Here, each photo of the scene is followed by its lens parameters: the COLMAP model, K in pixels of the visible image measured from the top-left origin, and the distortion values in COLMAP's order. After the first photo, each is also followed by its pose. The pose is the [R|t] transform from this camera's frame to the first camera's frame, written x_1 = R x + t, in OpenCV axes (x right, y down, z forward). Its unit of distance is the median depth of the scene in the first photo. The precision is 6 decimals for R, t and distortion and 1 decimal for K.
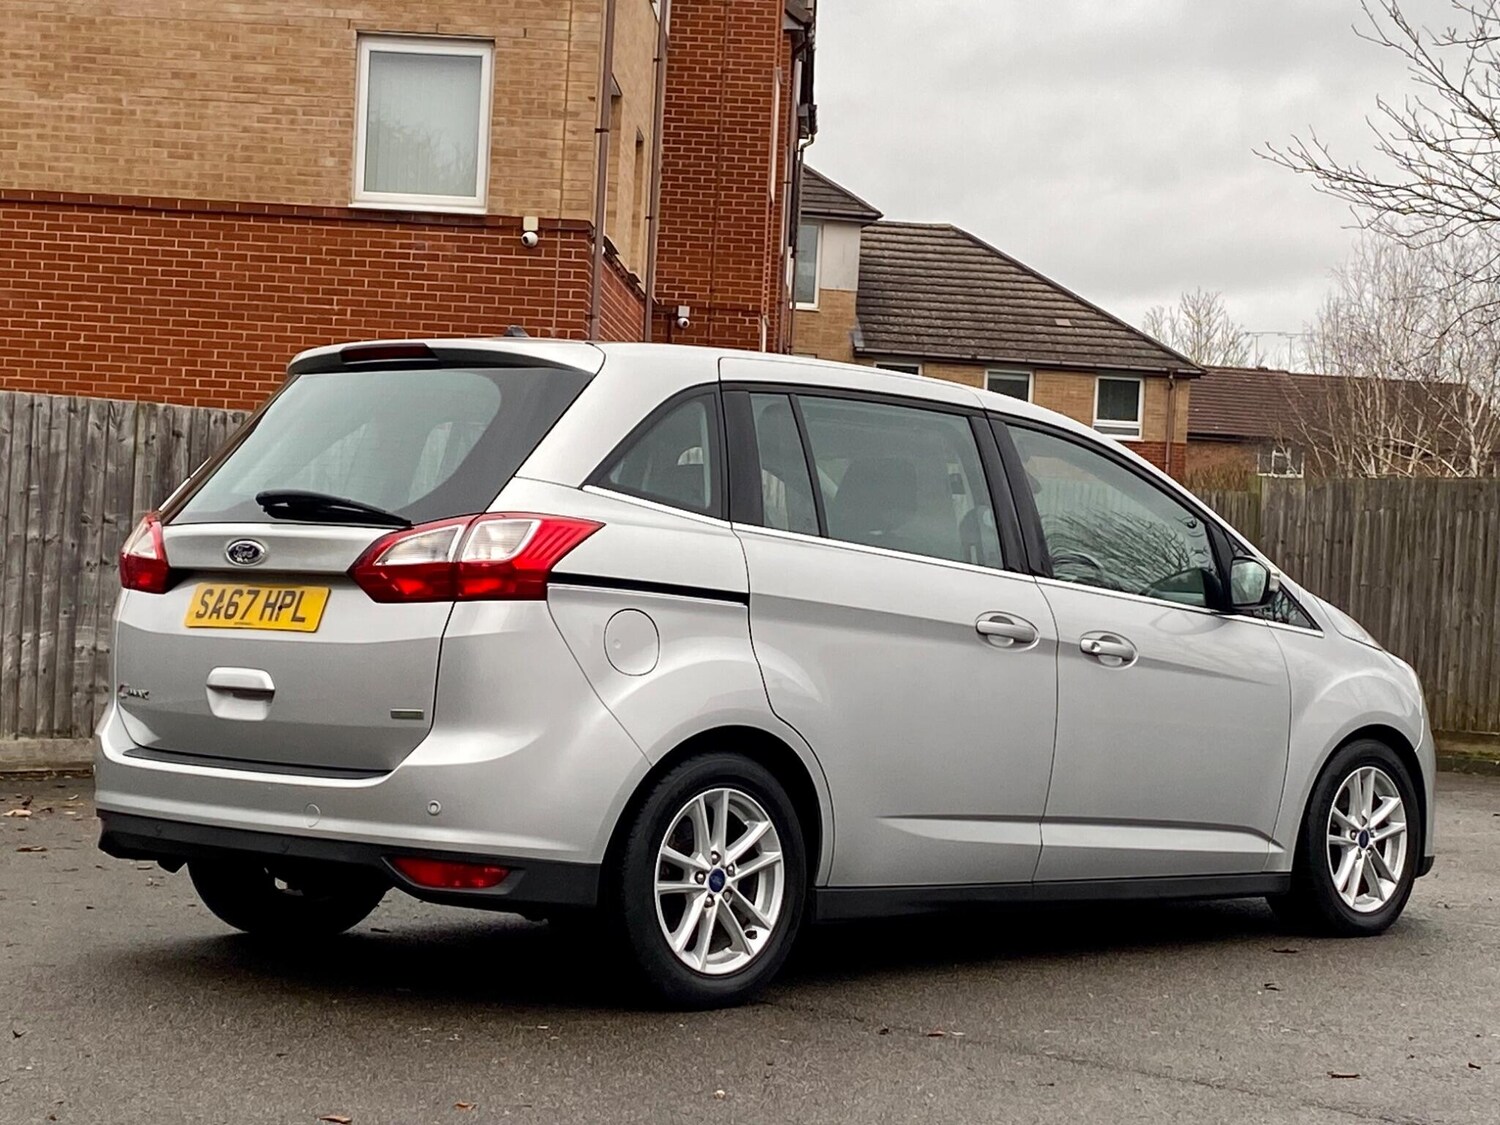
lens RADIAL K [[2986.2, 0, 754.6], [0, 2986.2, 536.3], [0, 0, 1]] dist [0.202137, -0.481882]
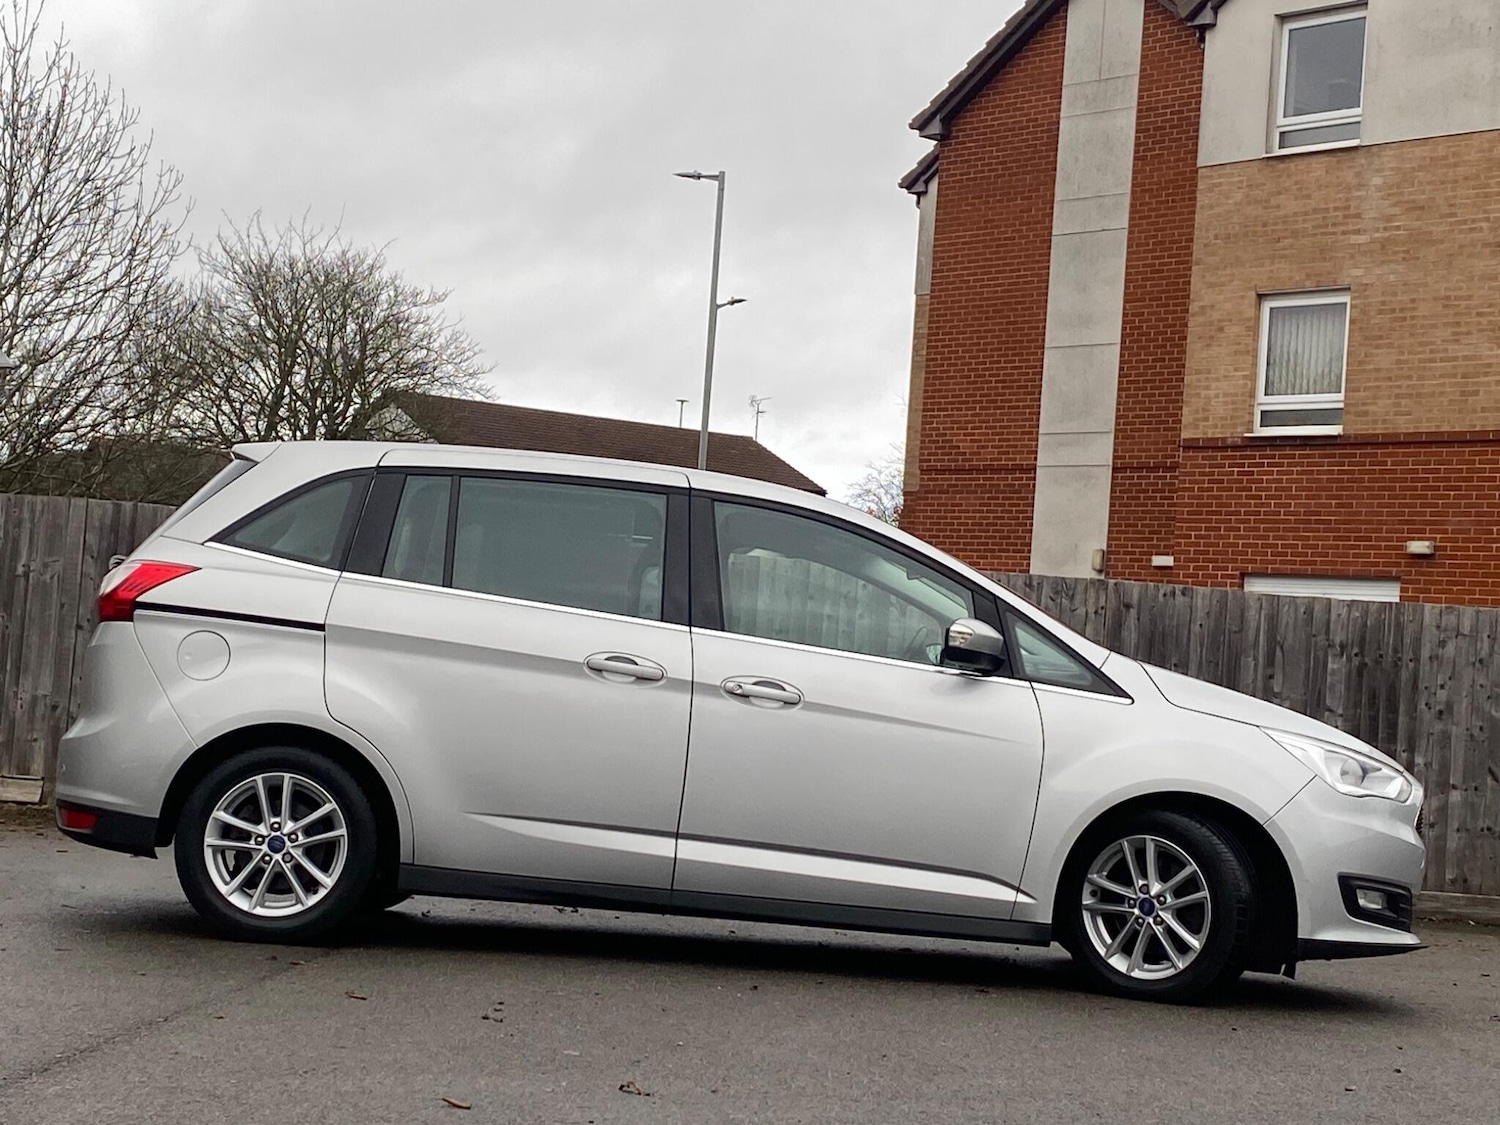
lens RADIAL K [[2719.9, 0, 750.6], [0, 2719.9, 550.8], [0, 0, 1]] dist [0.192666, -0.654467]
pose [[0.689396, -0.037080, -0.723435, 0.311047], [-0.034034, 0.995928, -0.083478, 0.025253], [0.723585, 0.082171, 0.685327, 0.101496]]
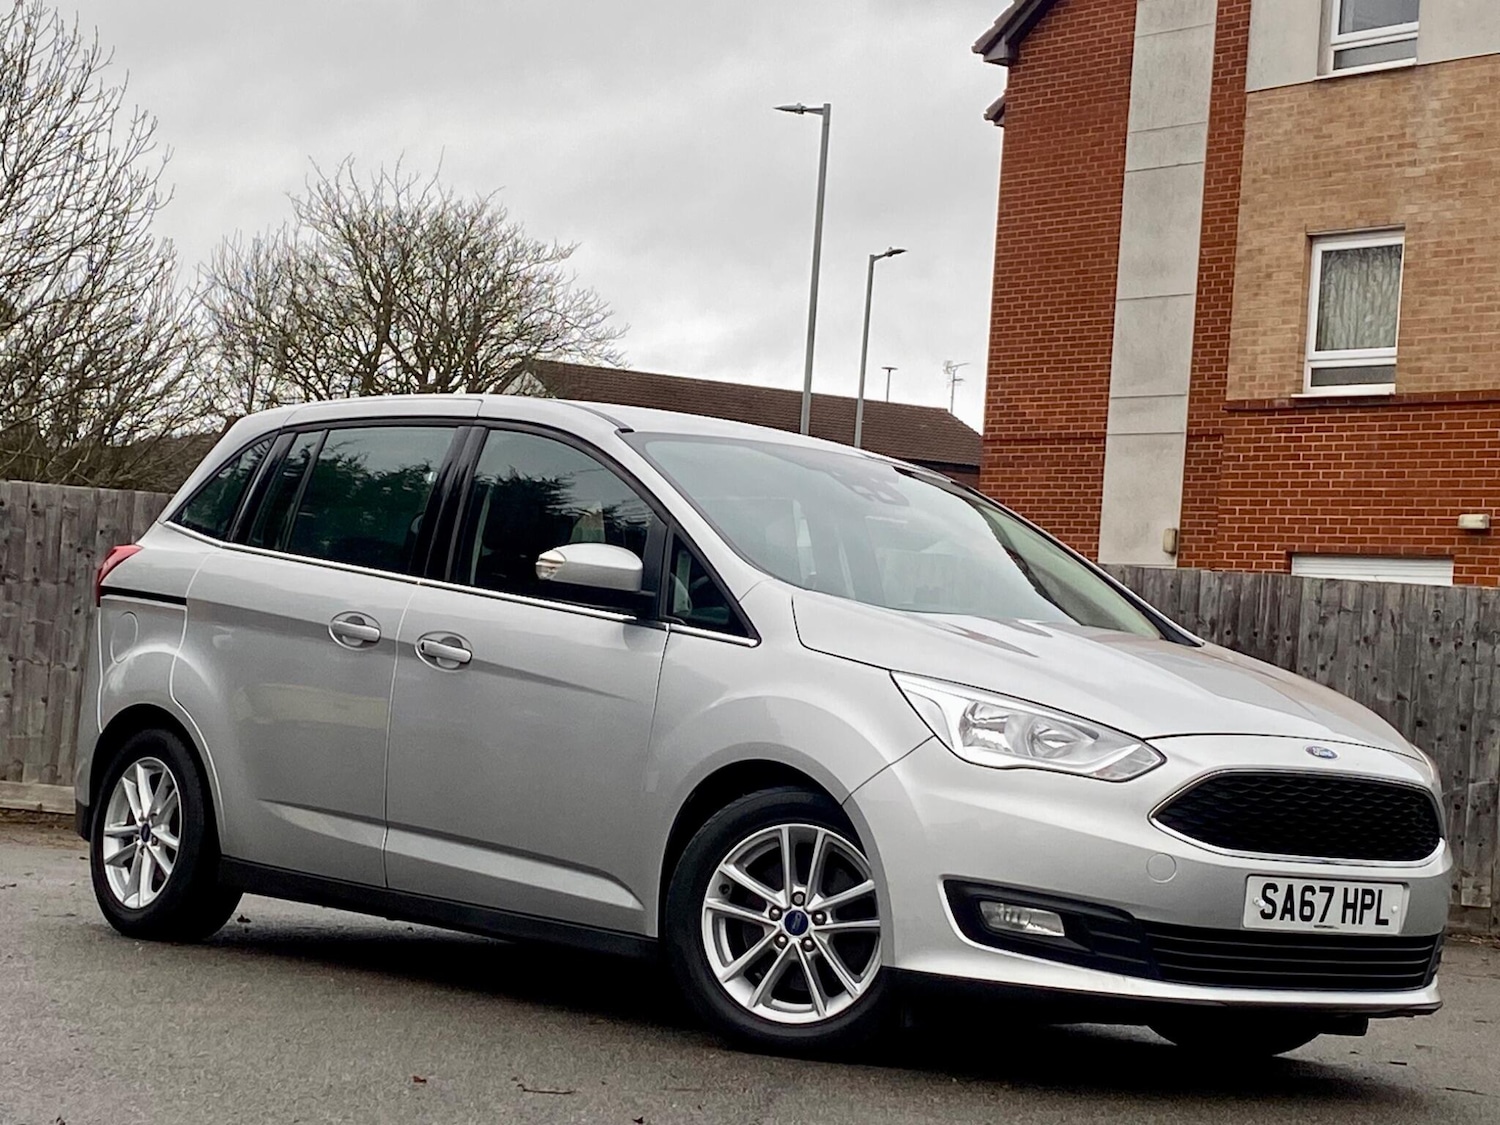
lens RADIAL K [[3170.2, 0, 728.4], [0, 3170.2, 566.5], [0, 0, 1]] dist [0.214544, -0.685476]
pose [[0.618126, -0.034136, -0.785338, 0.417123], [-0.038221, 0.996570, -0.073401, 0.031189], [0.785150, 0.075388, 0.614701, 0.148338]]
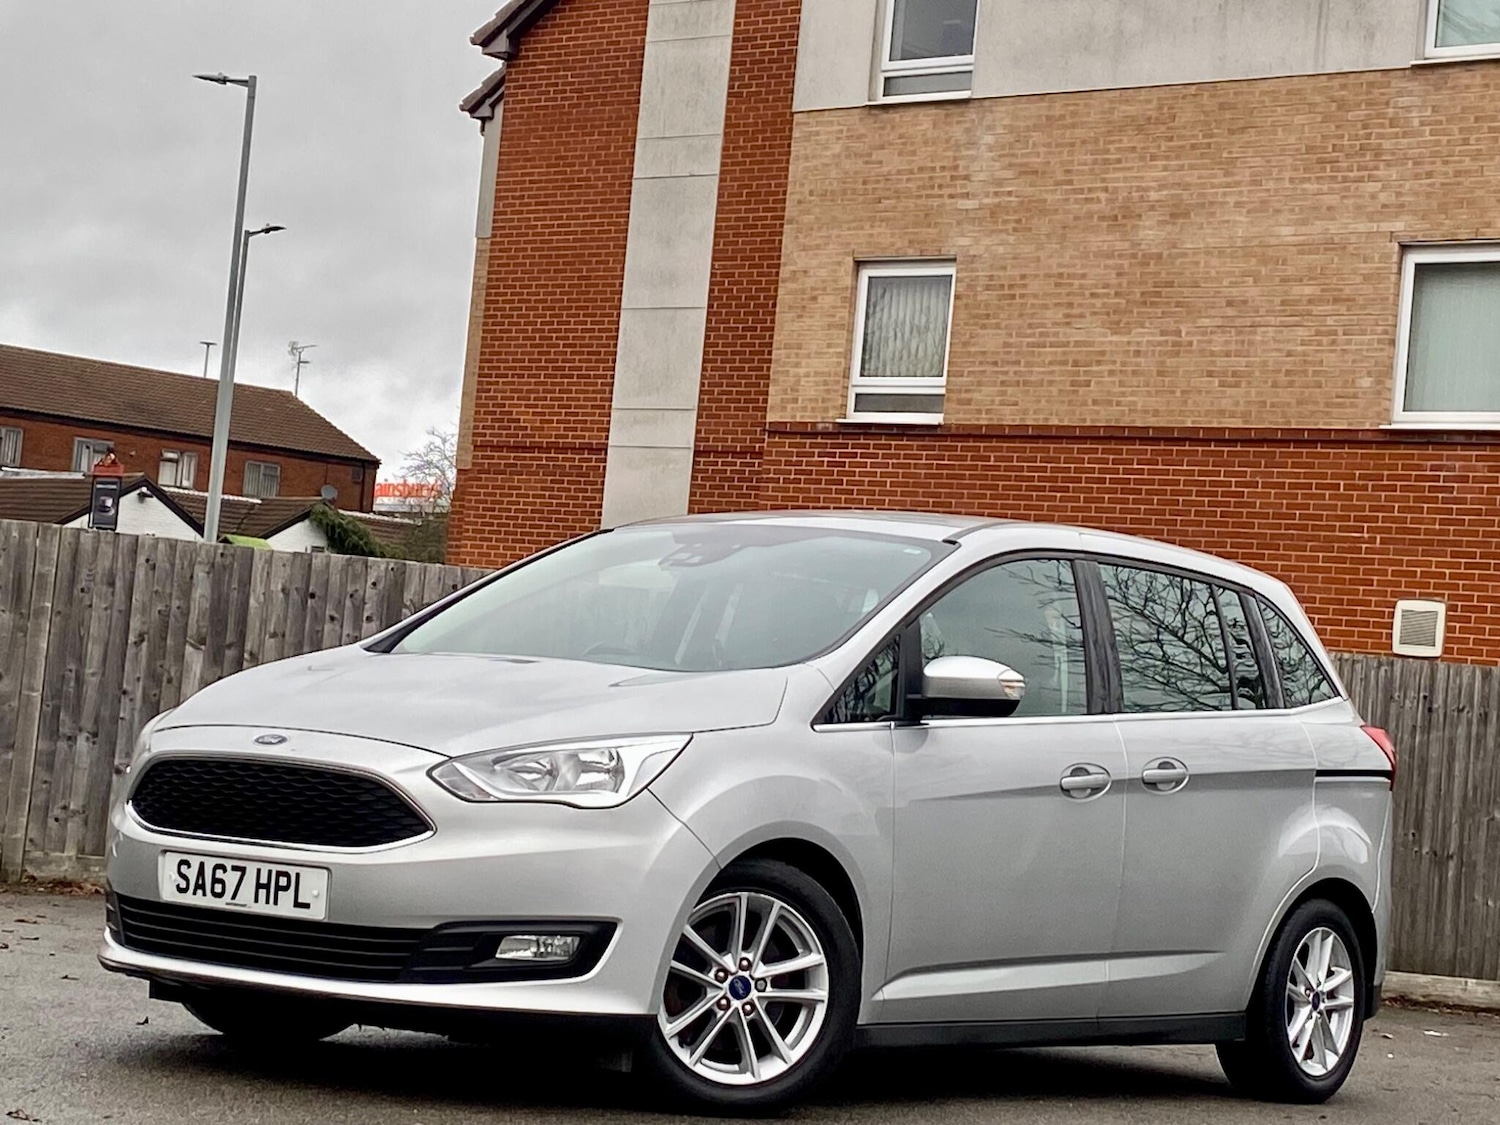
lens RADIAL K [[3303.9, 0, 752.4], [0, 3303.9, 537.7], [0, 0, 1]] dist [0.162913, 0.040518]
pose [[0.782547, -0.015274, -0.622404, 0.355800], [-0.050791, 0.994801, -0.088272, 0.025765], [0.620516, 0.100689, 0.777702, 0.074476]]
